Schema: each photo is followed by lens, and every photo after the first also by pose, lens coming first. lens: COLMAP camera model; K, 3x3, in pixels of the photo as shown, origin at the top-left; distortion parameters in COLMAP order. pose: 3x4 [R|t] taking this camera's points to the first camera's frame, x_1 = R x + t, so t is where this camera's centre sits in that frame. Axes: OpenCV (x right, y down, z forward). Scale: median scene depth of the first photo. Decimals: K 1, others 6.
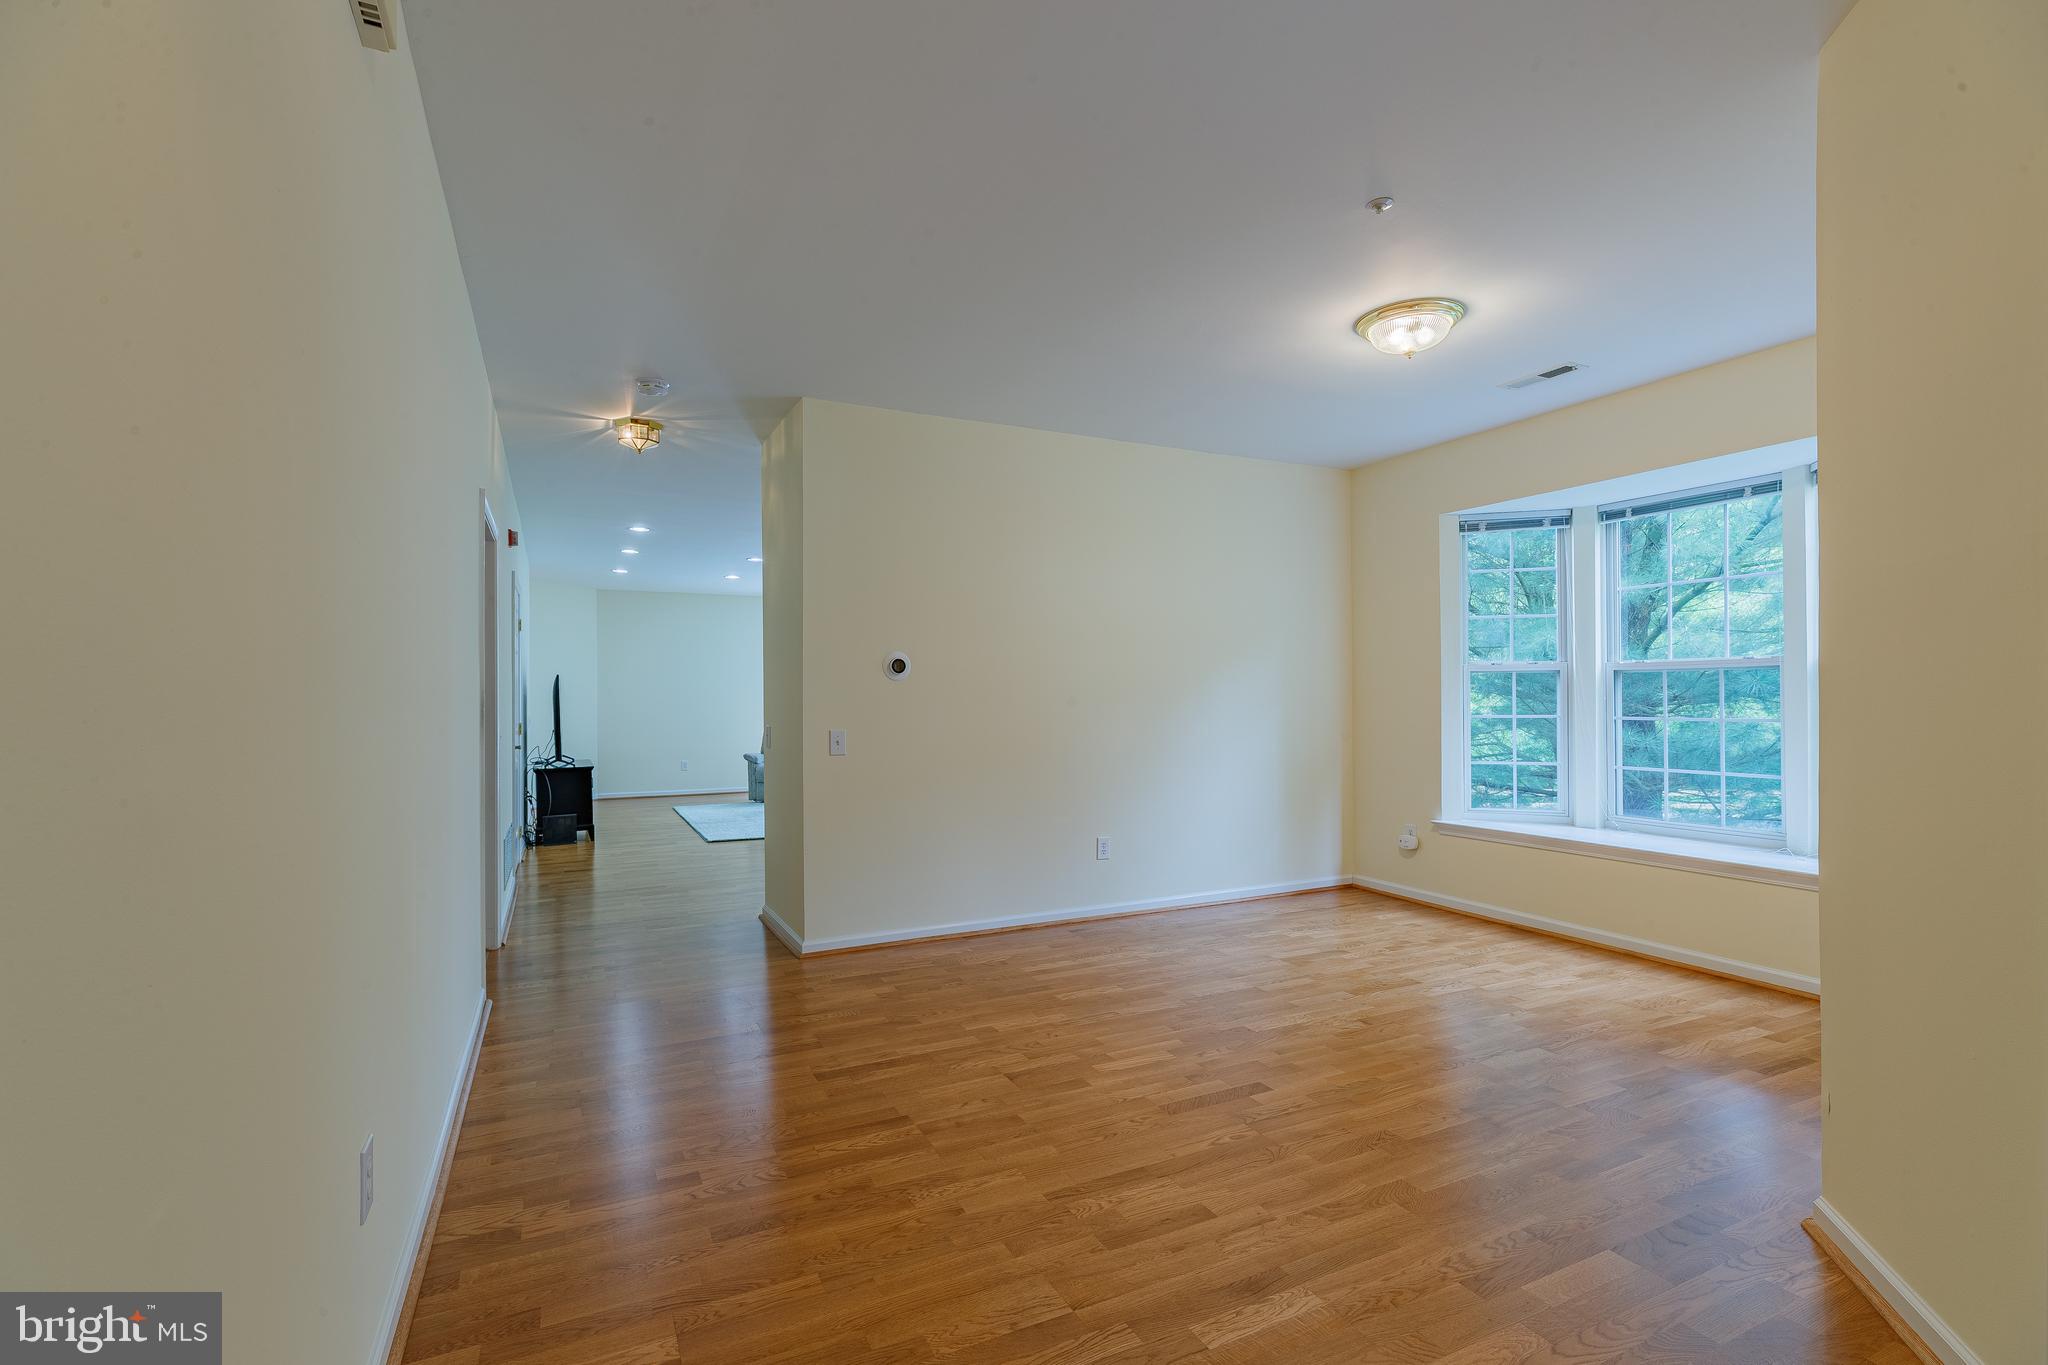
lens RADIAL K [[922.8, 0, 1014.6], [0, 922.8, 697.1], [0, 0, 1]] dist [0.002136, -0.000017]
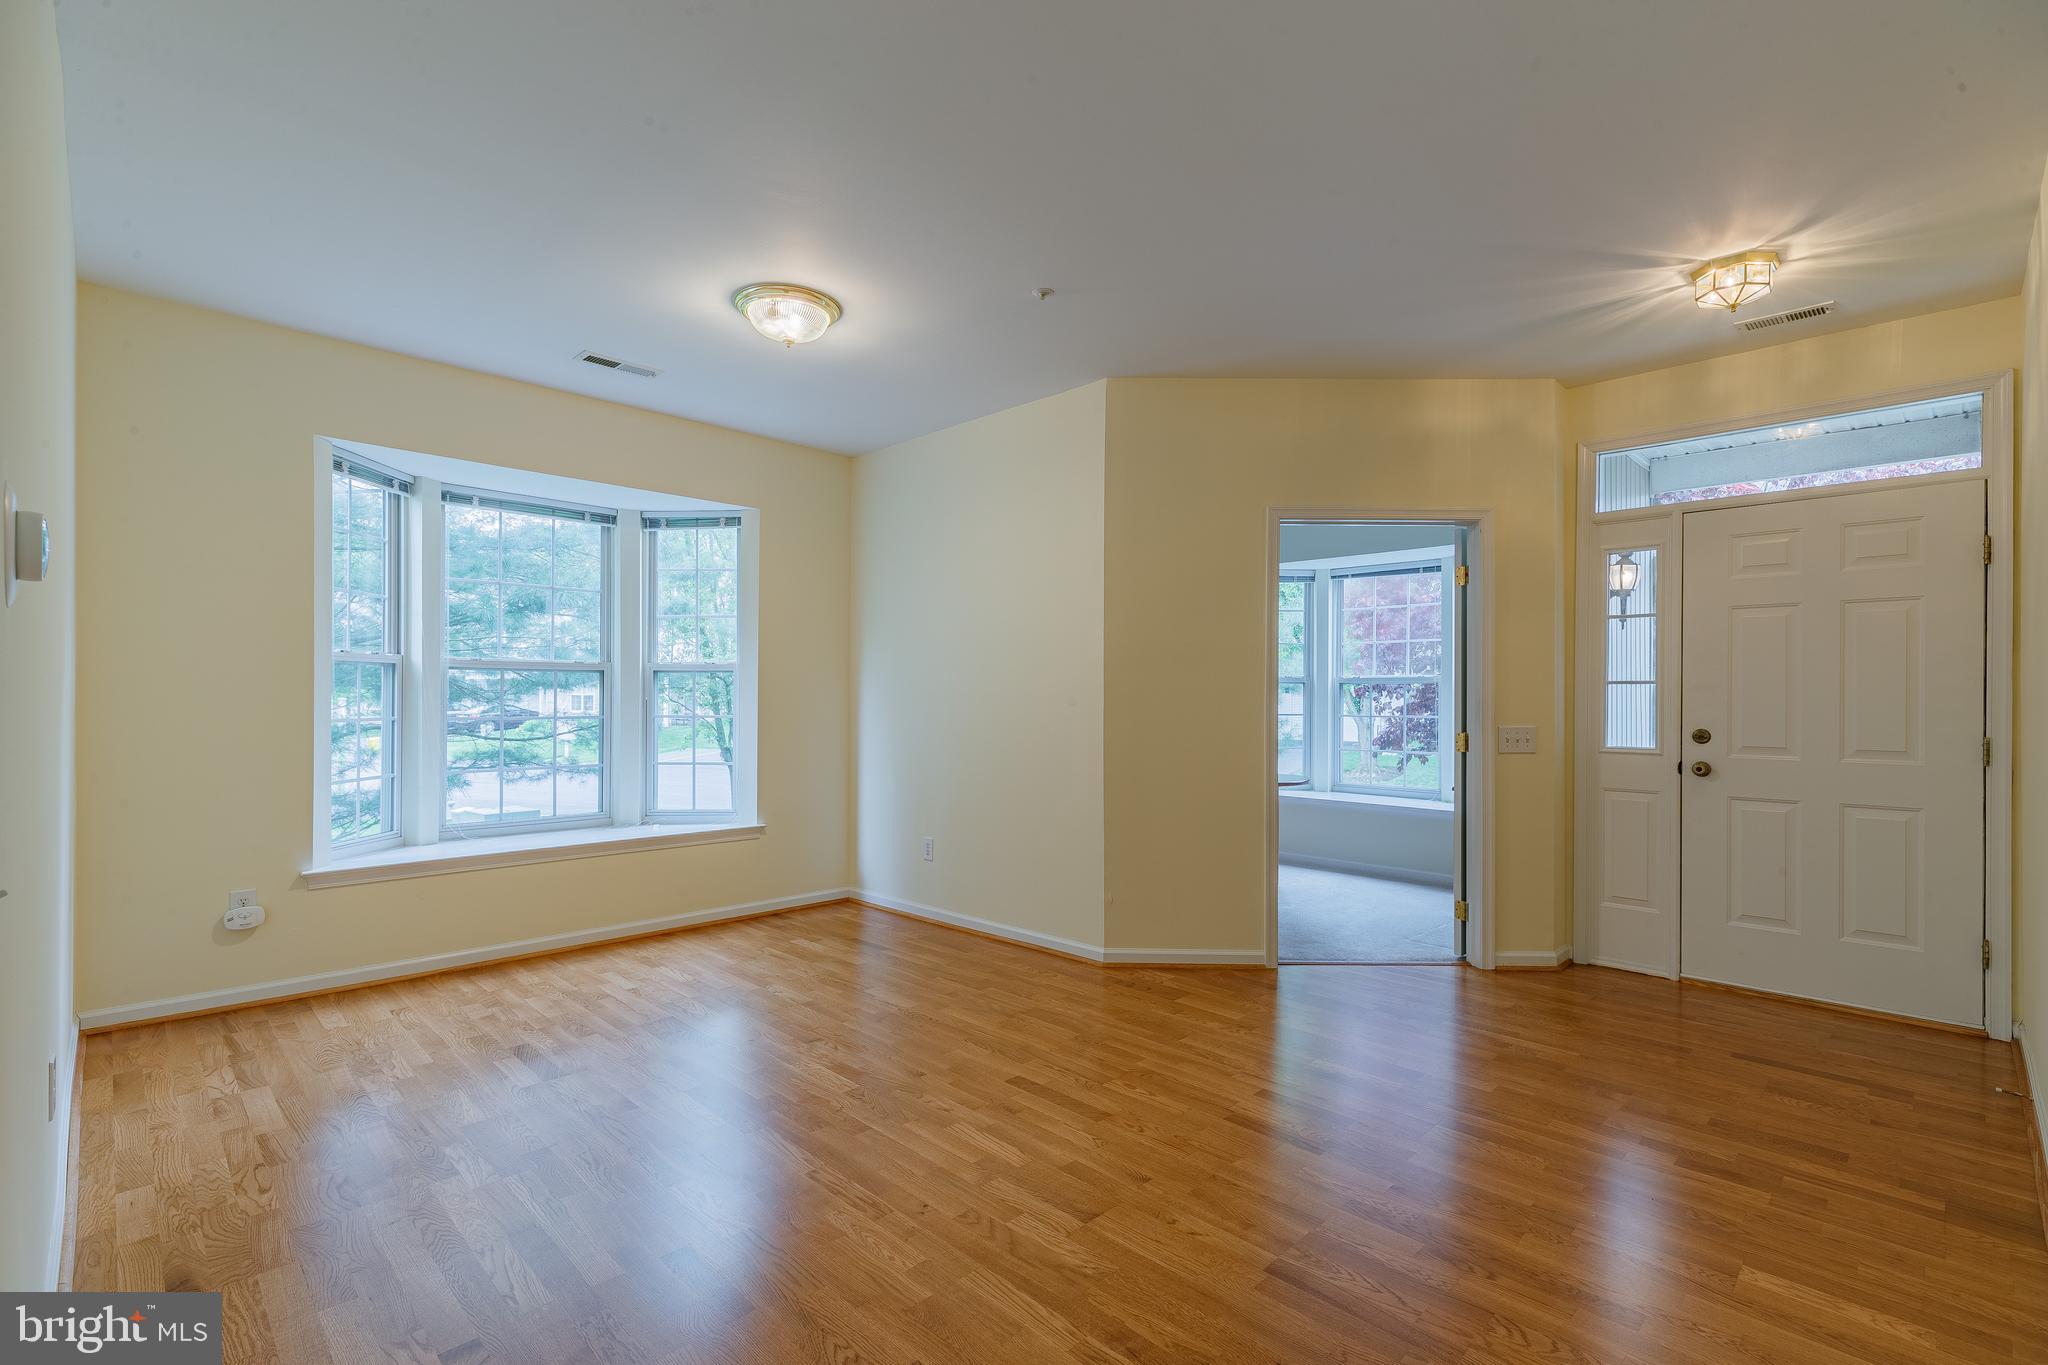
lens RADIAL K [[922.8, 0, 1014.6], [0, 922.8, 697.1], [0, 0, 1]] dist [0.002136, -0.000017]
pose [[-0.320235, 0.004457, 0.947328, -0.582086], [-0.003321, 0.999978, -0.005827, 0.006475], [-0.947332, -0.005012, -0.320213, 1.113729]]
